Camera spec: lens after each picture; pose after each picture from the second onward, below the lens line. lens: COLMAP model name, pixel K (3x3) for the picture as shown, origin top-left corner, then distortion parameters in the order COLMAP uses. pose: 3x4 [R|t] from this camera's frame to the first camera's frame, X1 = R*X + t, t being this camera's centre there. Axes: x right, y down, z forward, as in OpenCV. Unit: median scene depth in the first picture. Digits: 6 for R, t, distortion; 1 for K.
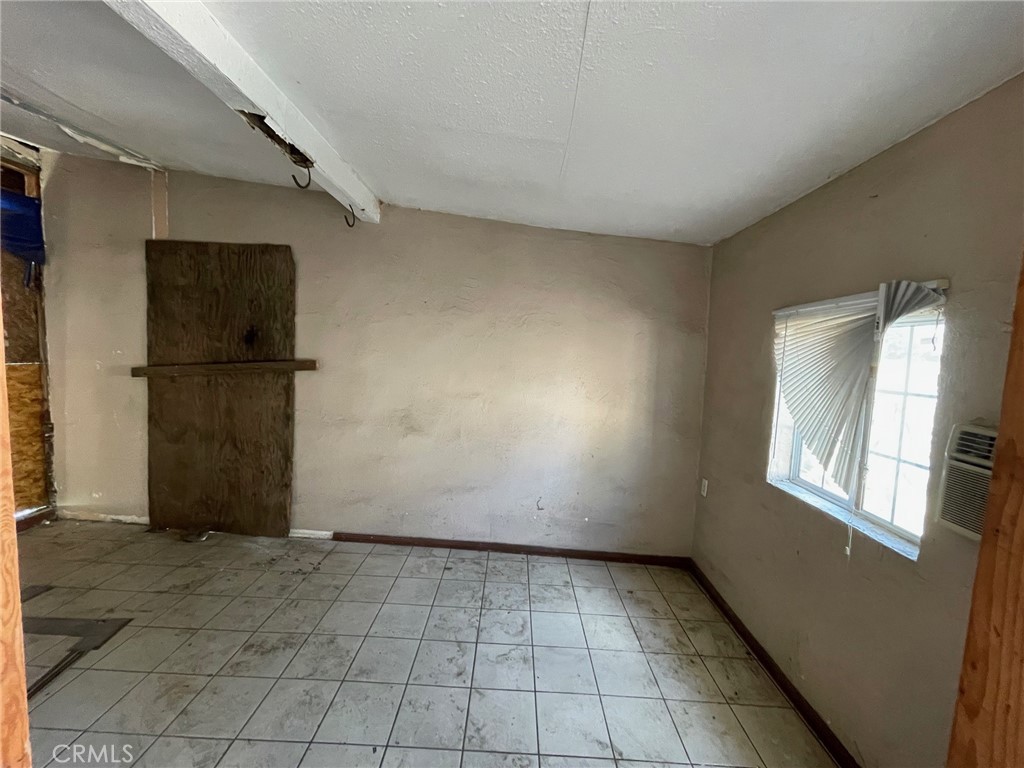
lens RADIAL K [[413.5, 0, 509.7], [0, 413.5, 381.6], [0, 0, 1]] dist [0.003454, -0.000585]
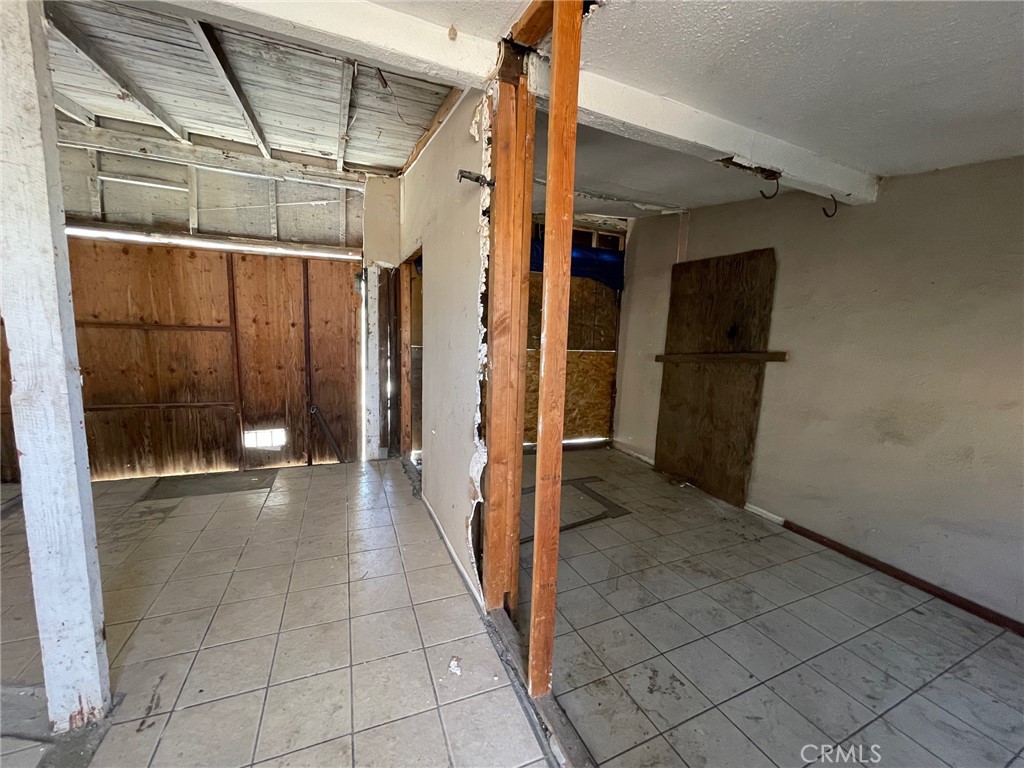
lens RADIAL K [[413.1, 0, 510.4], [0, 413.1, 383.1], [0, 0, 1]] dist [-0.004215, -0.000305]
pose [[0.429698, 0.085037, -0.898960, 0.178178], [-0.085001, 0.994944, 0.053487, 0.029372], [0.898963, 0.053429, 0.434754, -0.080422]]
